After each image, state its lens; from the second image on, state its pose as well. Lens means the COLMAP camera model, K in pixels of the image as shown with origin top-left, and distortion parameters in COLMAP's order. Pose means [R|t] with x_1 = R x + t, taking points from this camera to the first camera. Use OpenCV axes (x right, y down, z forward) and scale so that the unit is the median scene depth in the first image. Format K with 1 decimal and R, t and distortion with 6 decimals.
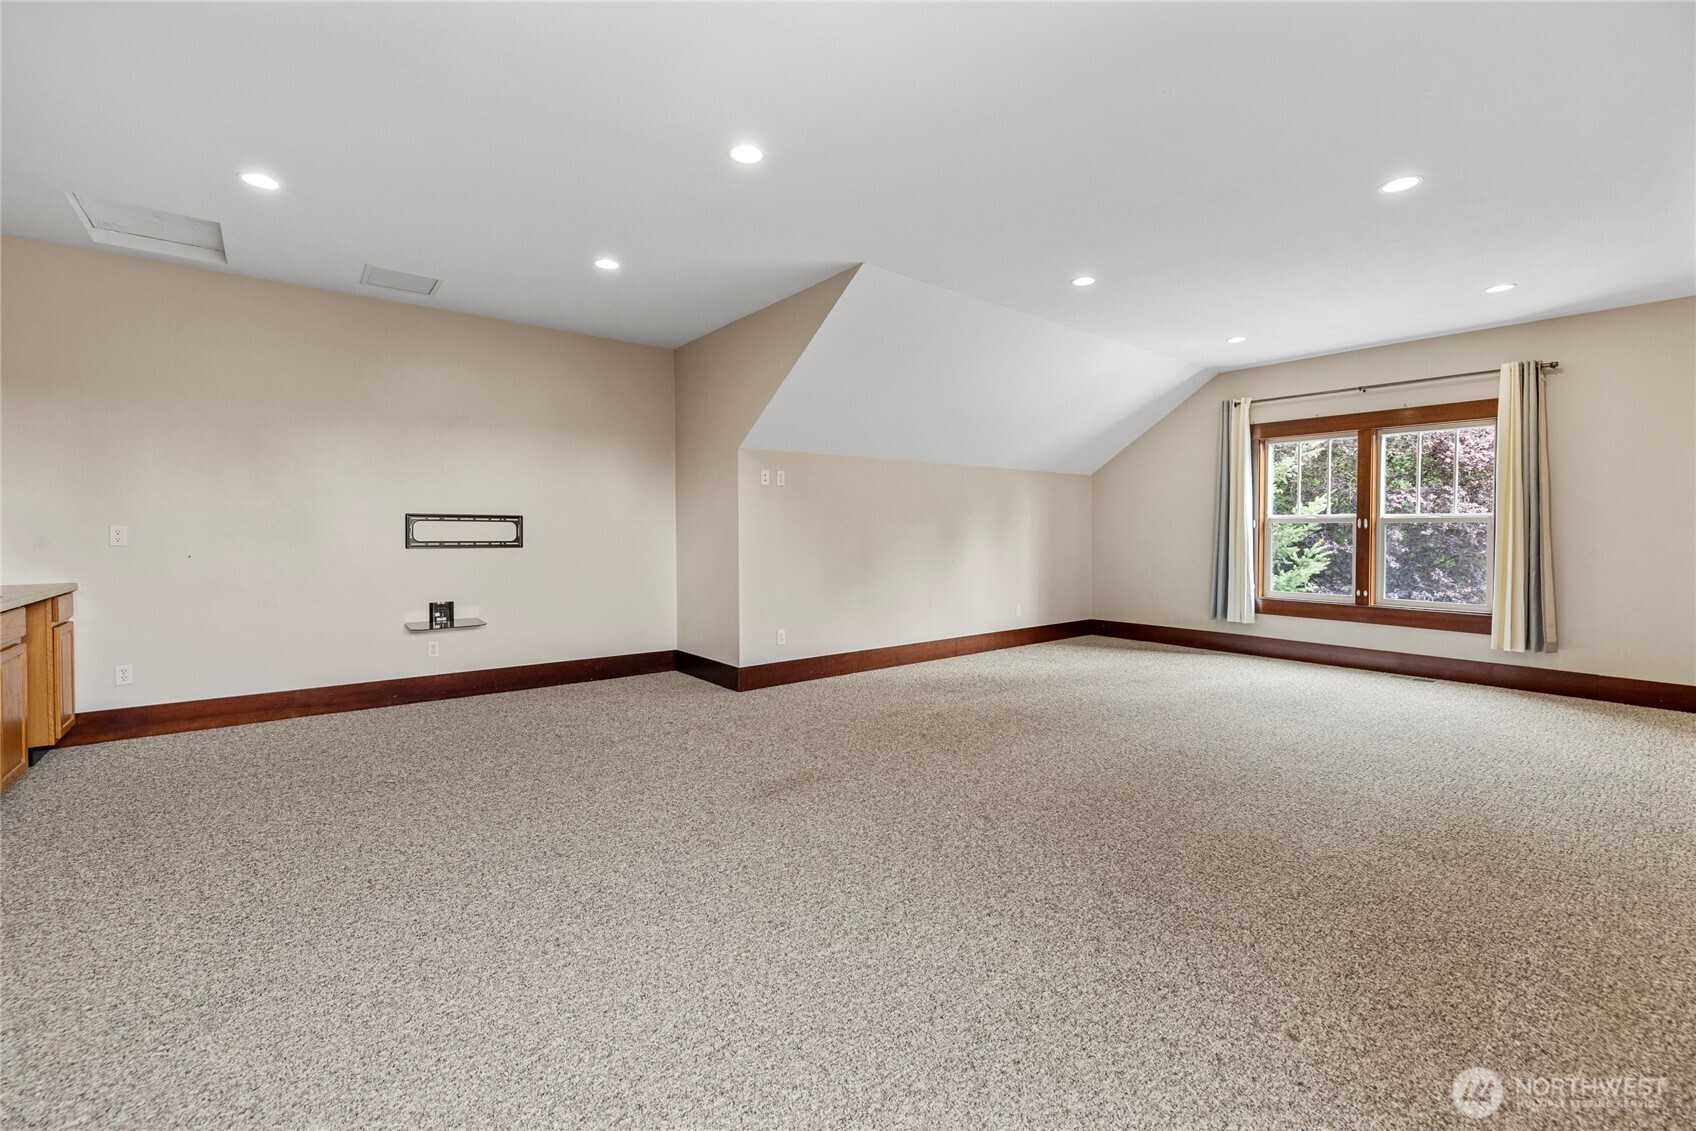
lens RADIAL K [[700.9, 0, 846.2], [0, 700.9, 544.9], [0, 0, 1]] dist [0.000735, 0.000371]
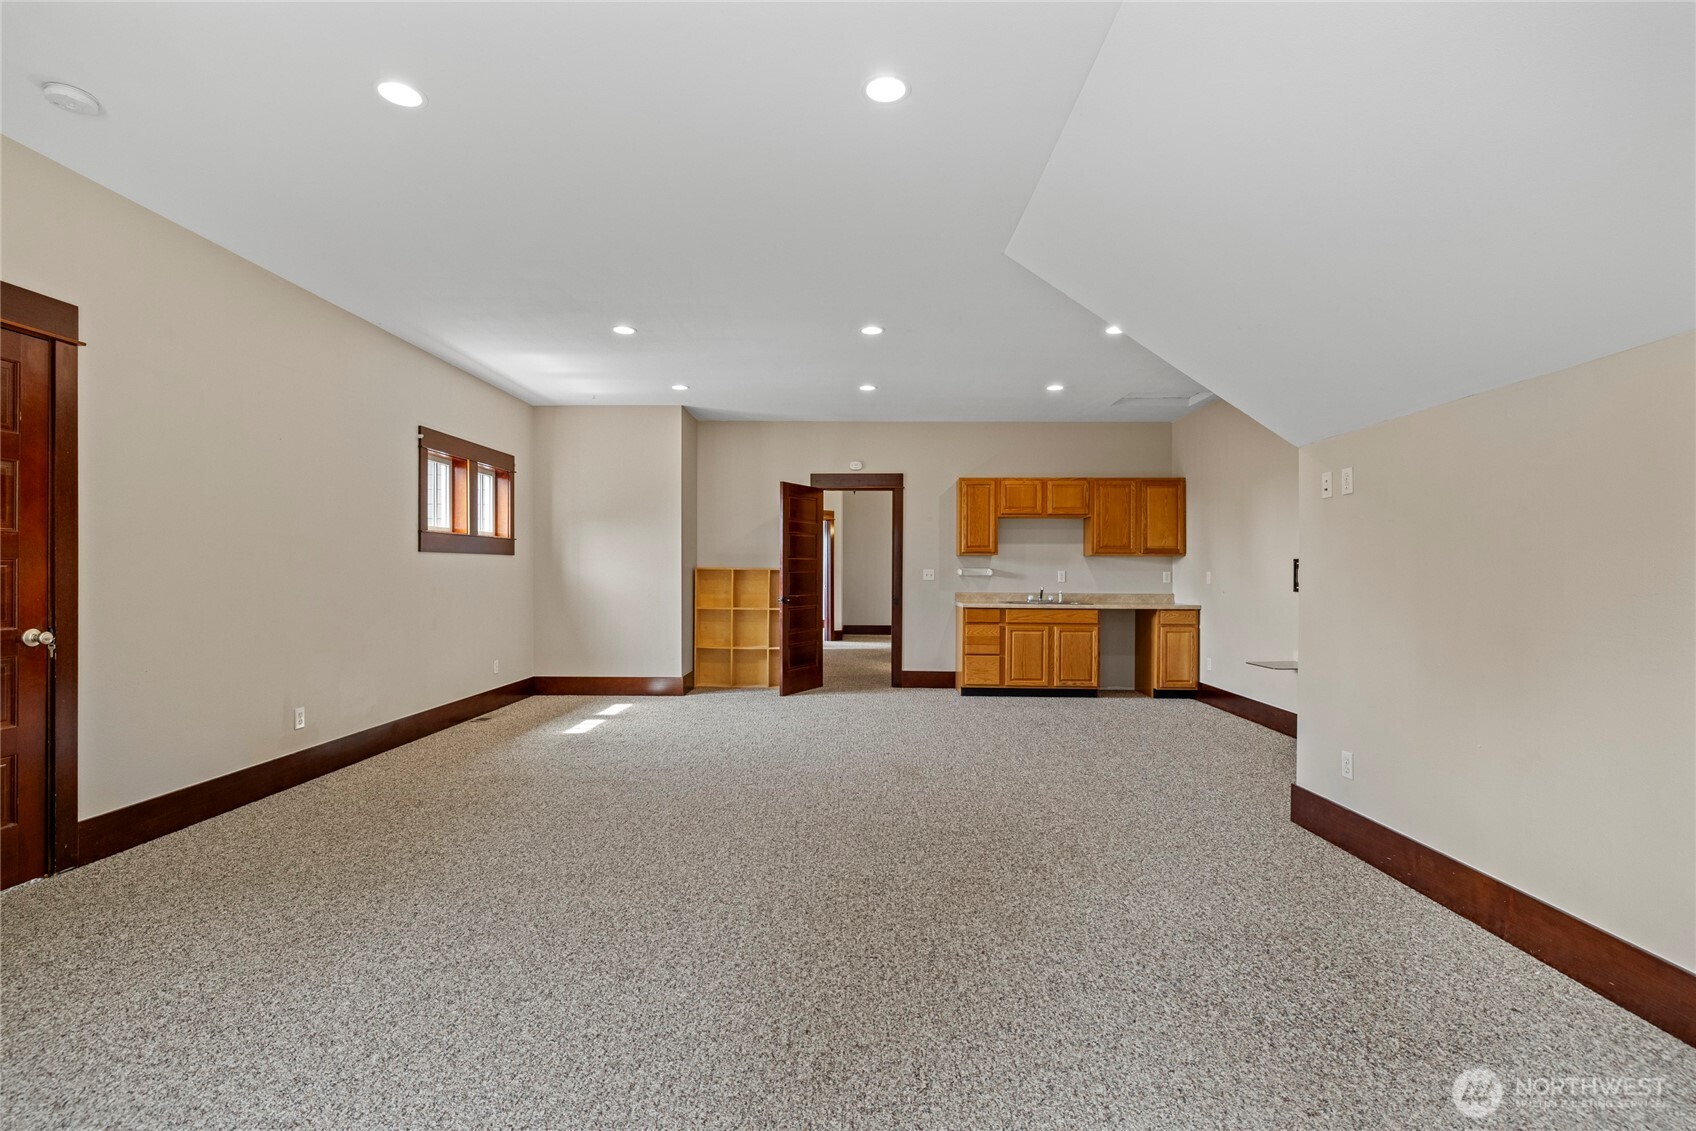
lens RADIAL K [[788.4, 0, 841.2], [0, 788.4, 573.4], [0, 0, 1]] dist [-0.000543, -0.000061]
pose [[-0.647187, -0.004682, -0.762317, 0.665652], [-0.021626, 0.999691, 0.012220, -0.019915], [0.762024, 0.024395, -0.647089, 1.125941]]
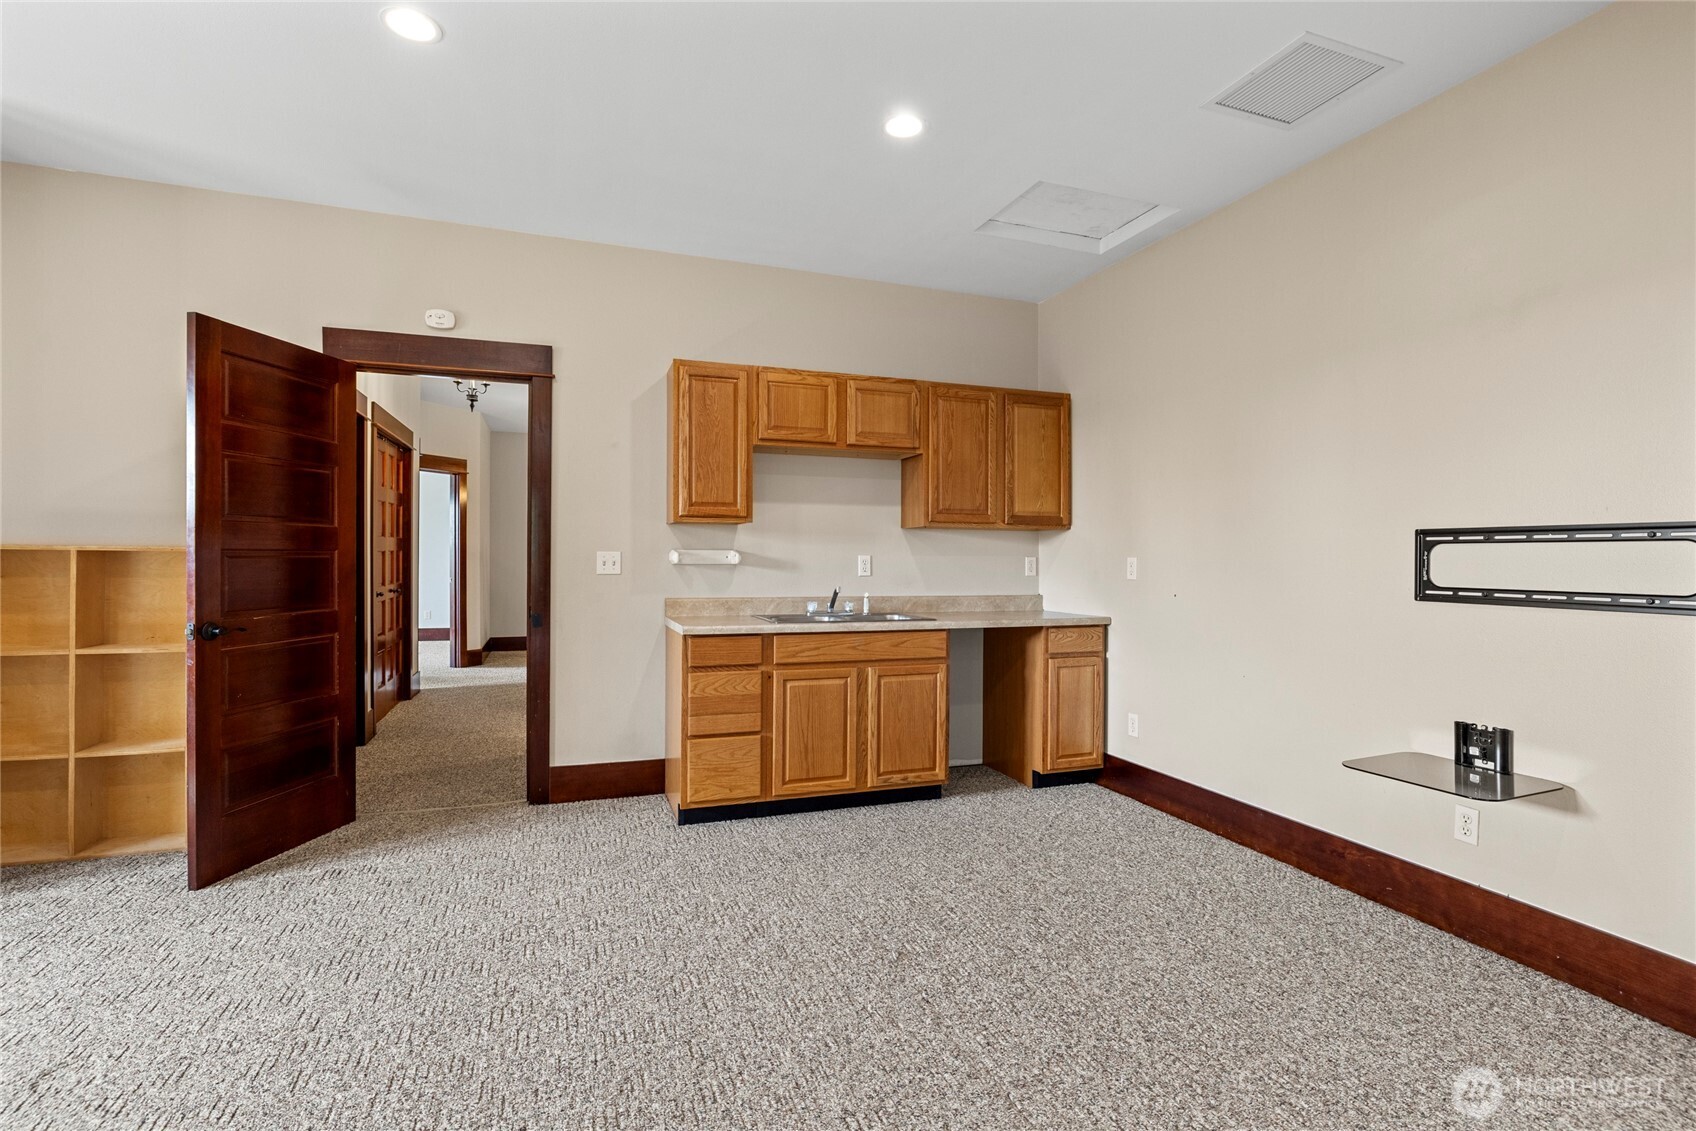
lens RADIAL K [[797.6, 0, 848.0], [0, 797.6, 565.5], [0, 0, 1]] dist [-0.002346, -0.000084]
pose [[-0.325996, 0.003081, -0.945366, 0.027535], [-0.025652, 0.999598, 0.012103, -0.014375], [0.945023, 0.028196, -0.325786, 0.723489]]
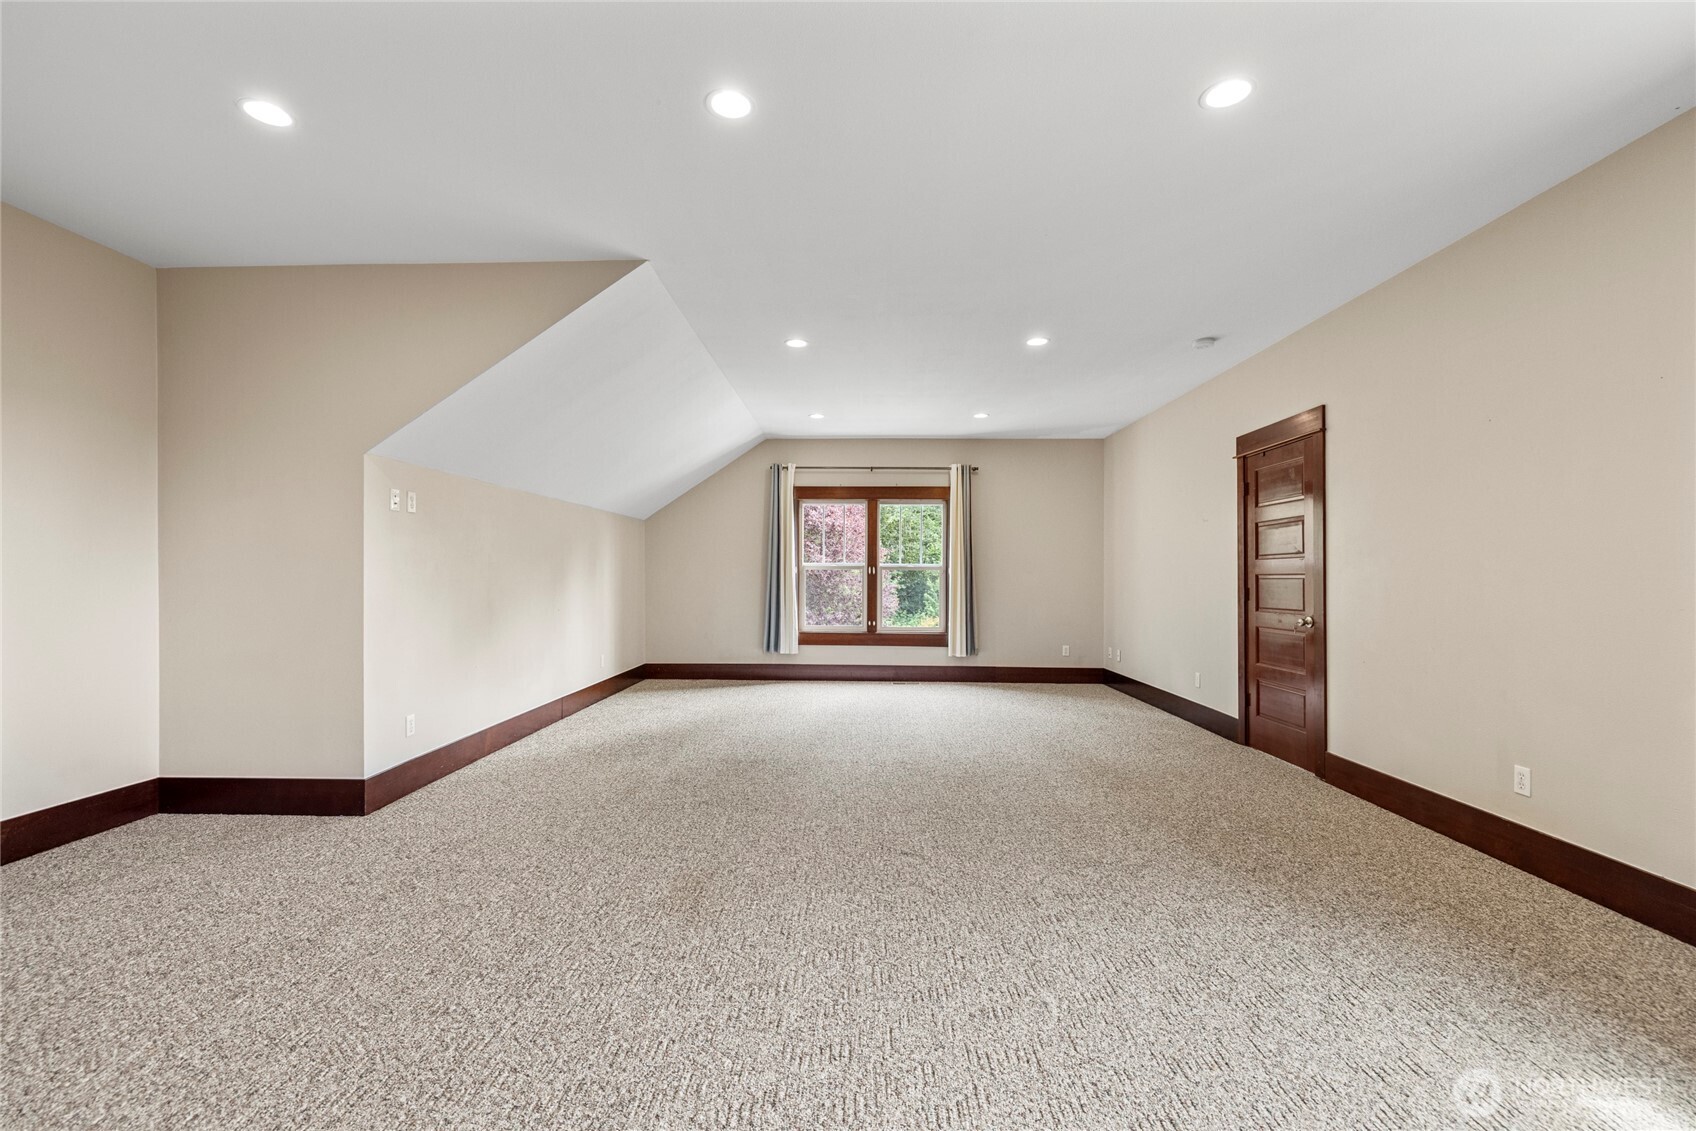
lens RADIAL K [[704.7, 0, 830.8], [0, 704.7, 575.2], [0, 0, 1]] dist [-0.000670, 0.000263]
pose [[0.660058, 0.001317, 0.751213, -0.358267], [0.012730, 0.999835, -0.012938, -0.005835], [-0.751106, 0.018102, 0.659933, 0.211661]]
